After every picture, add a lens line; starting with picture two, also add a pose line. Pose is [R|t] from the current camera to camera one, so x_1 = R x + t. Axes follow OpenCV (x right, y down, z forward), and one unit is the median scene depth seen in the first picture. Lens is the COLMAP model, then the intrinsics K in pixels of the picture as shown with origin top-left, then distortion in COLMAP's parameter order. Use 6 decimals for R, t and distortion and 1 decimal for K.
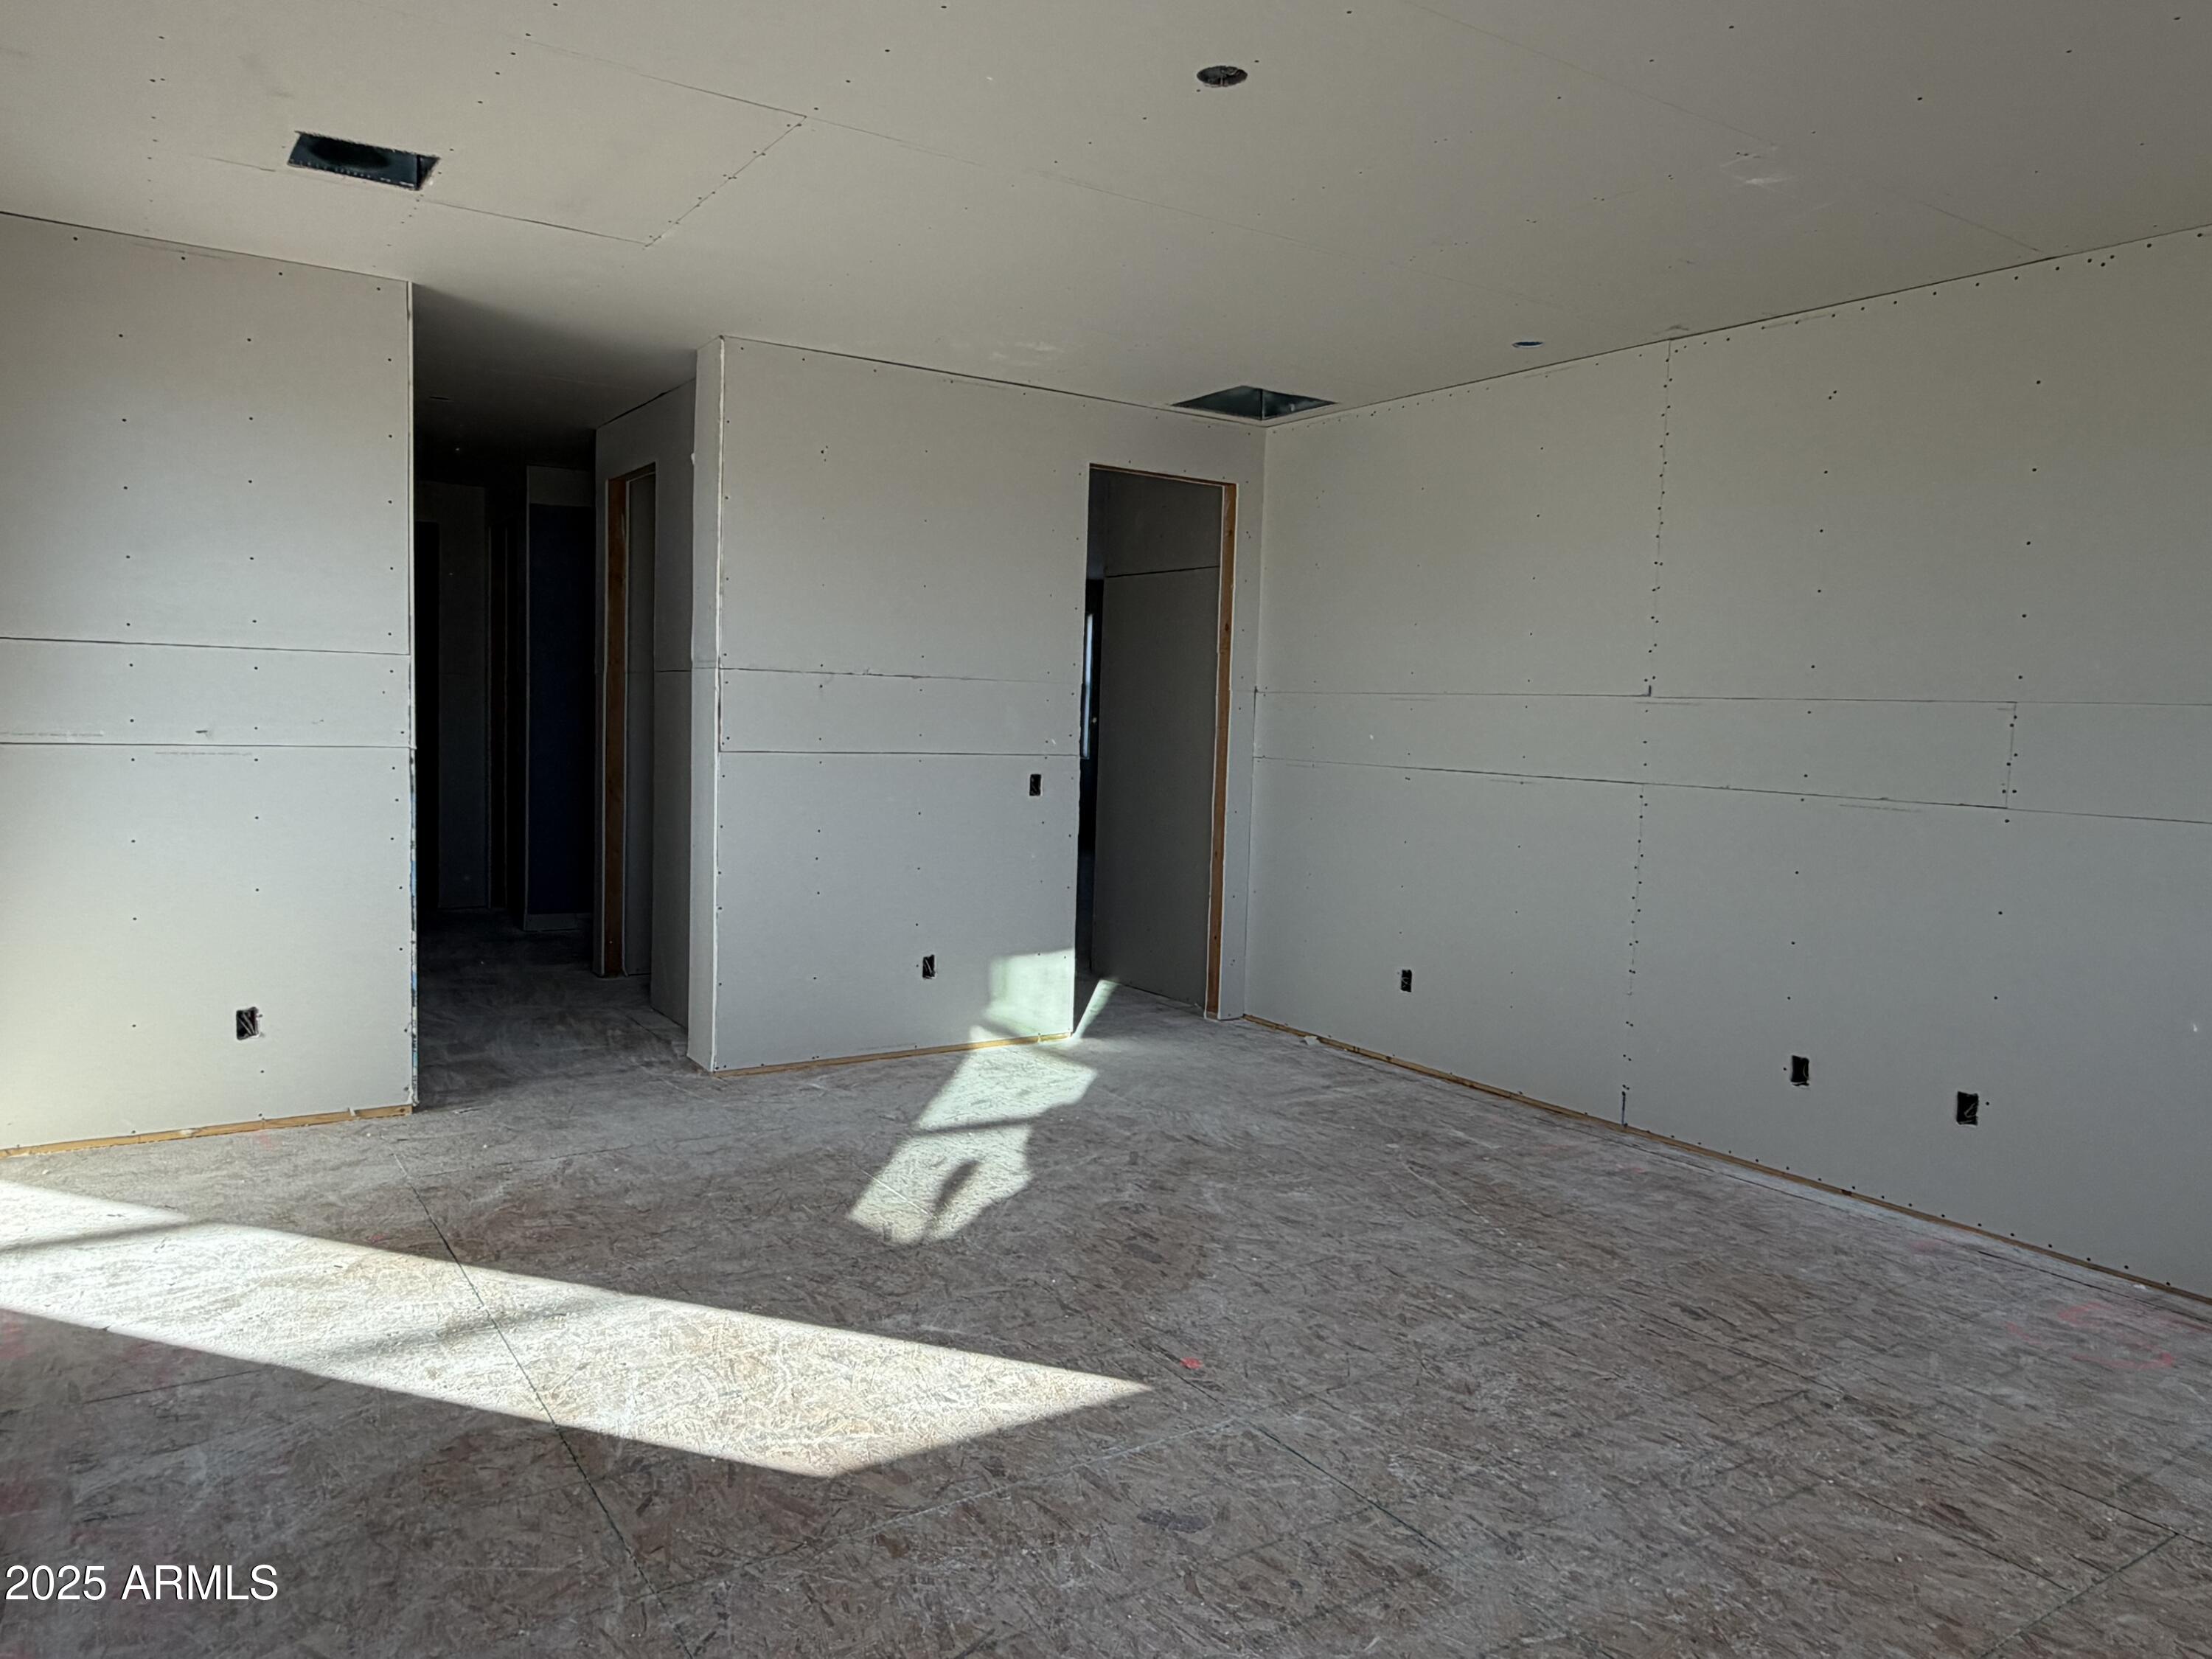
lens RADIAL K [[1505.7, 0, 1105.3], [0, 1505.7, 828.7], [0, 0, 1]] dist [-0.000962, 0.003654]
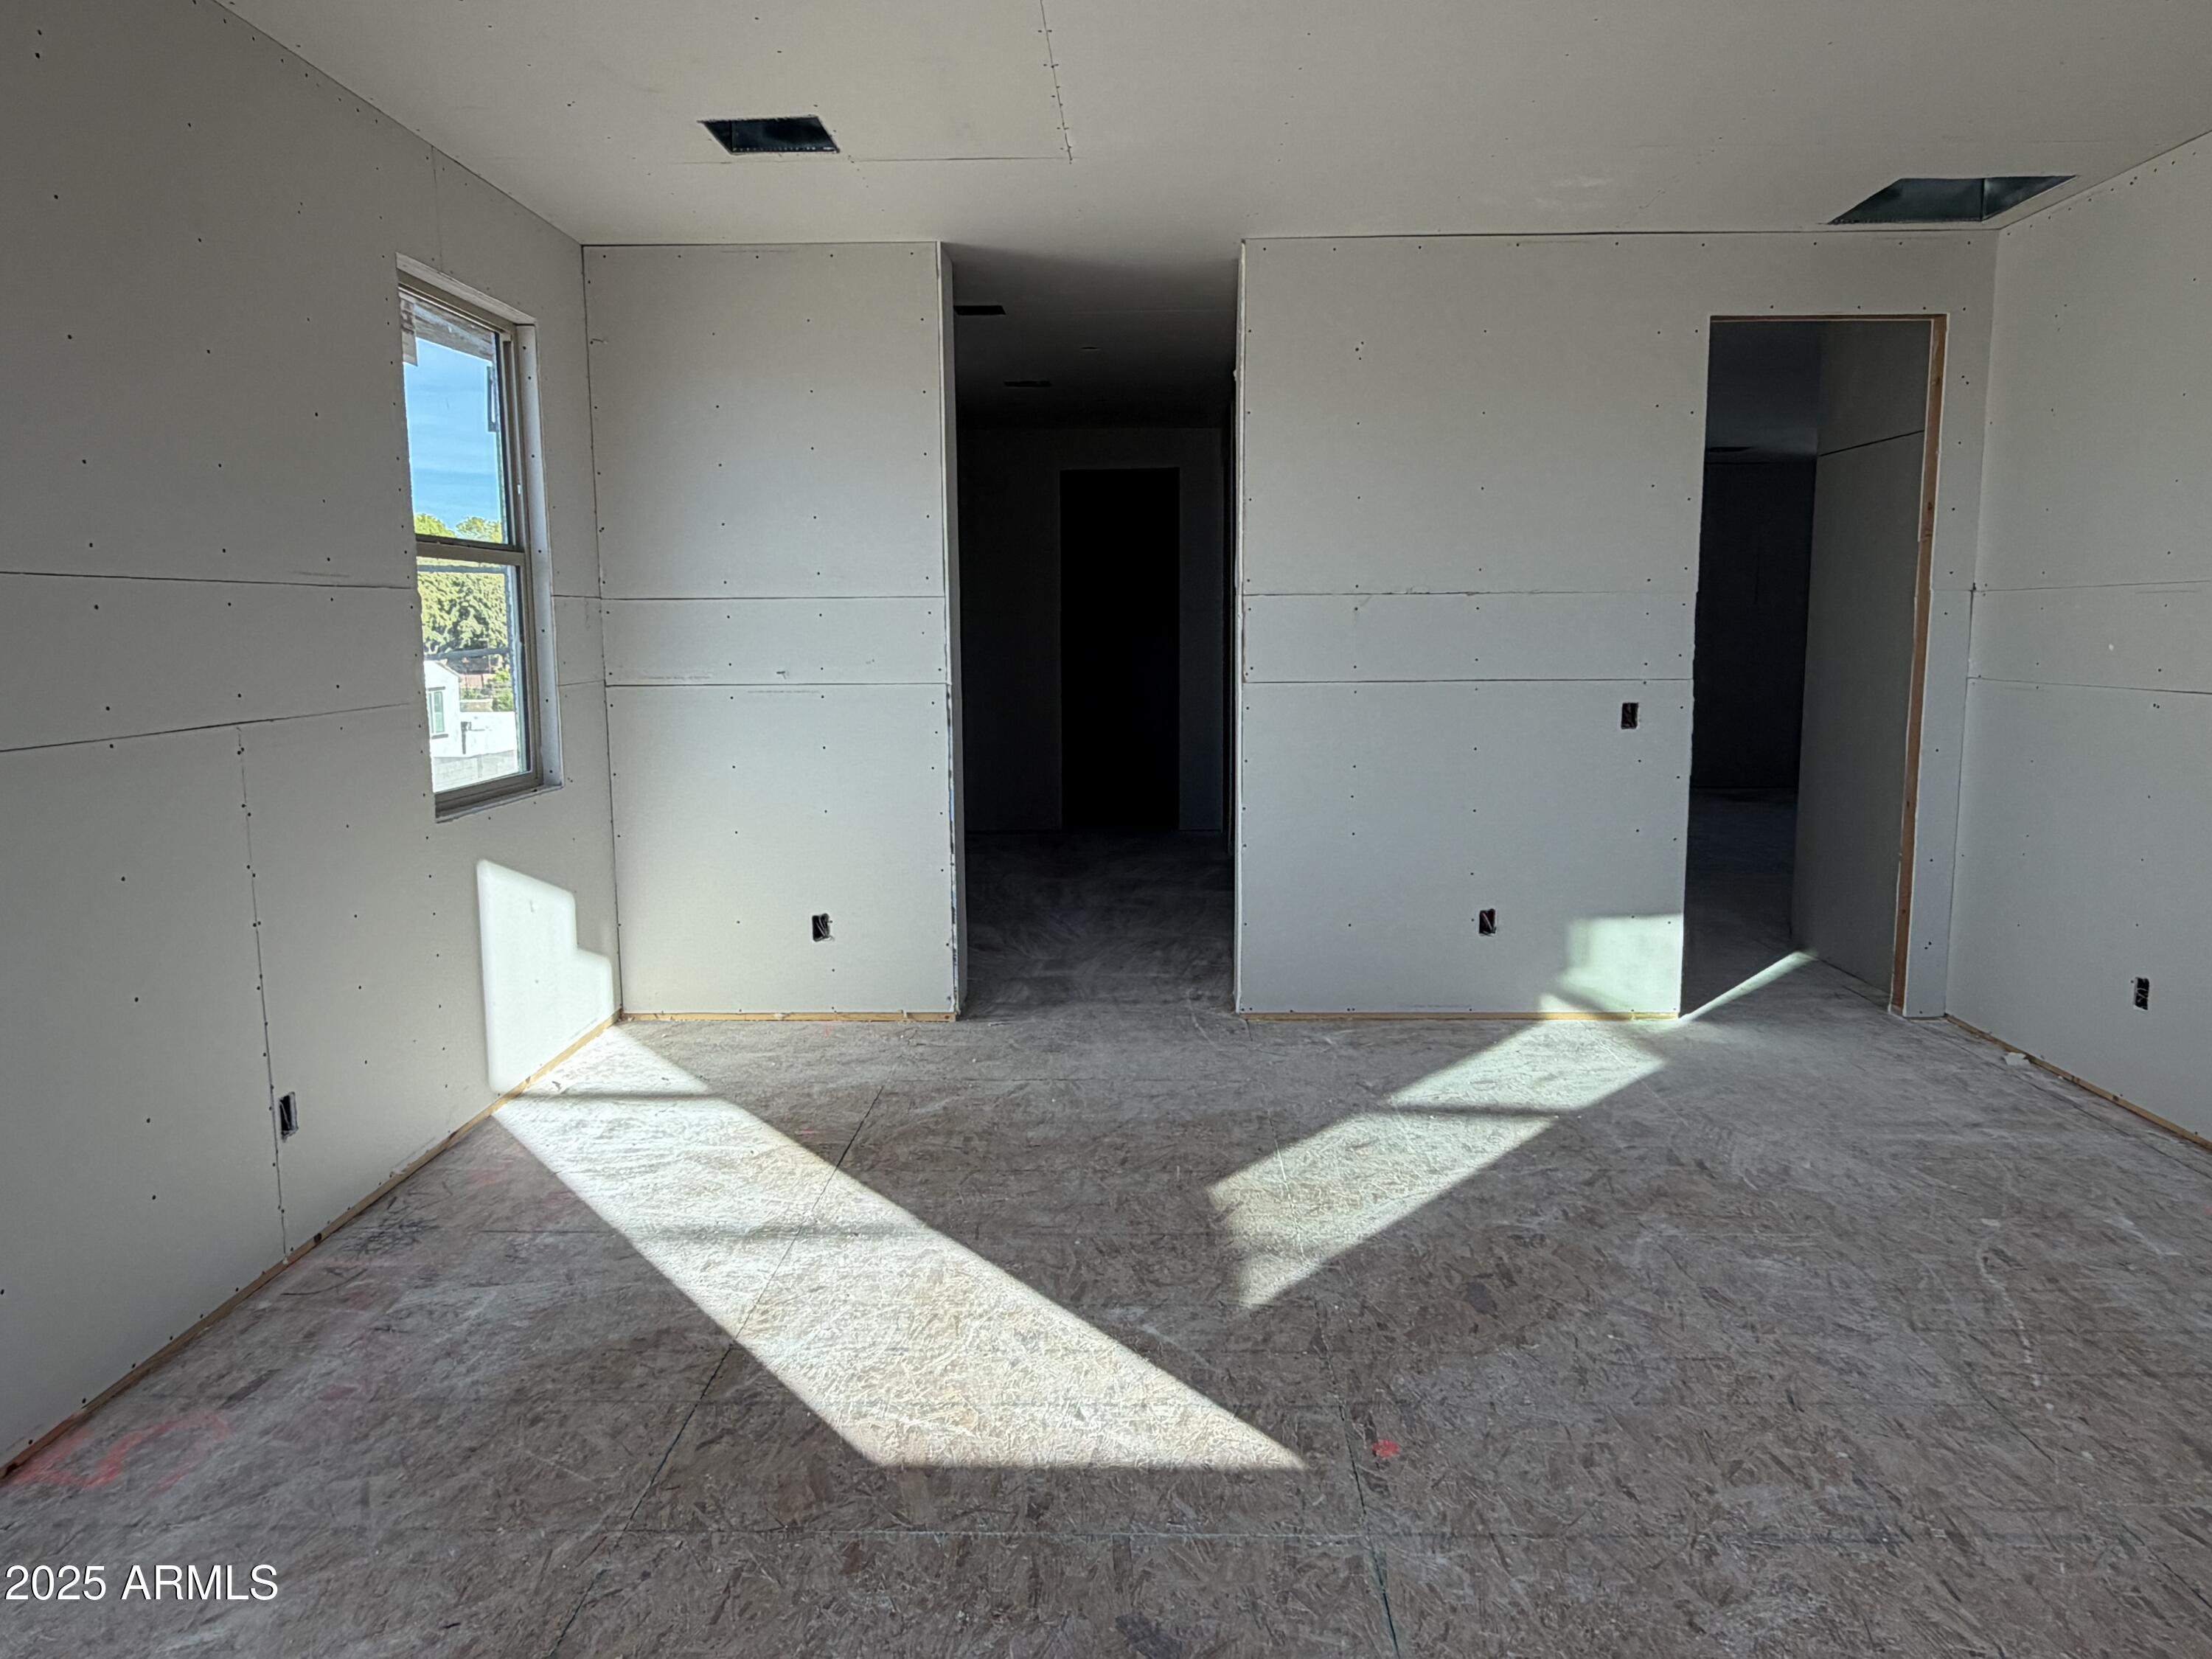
lens RADIAL K [[1505.7, 0, 1107.0], [0, 1505.7, 829.5], [0, 0, 1]] dist [-0.000962, 0.003654]
pose [[0.820077, 0.041023, -0.570781, 0.292851], [-0.012928, 0.998501, 0.053189, -0.009854], [0.572107, -0.036240, 0.819378, 0.213458]]
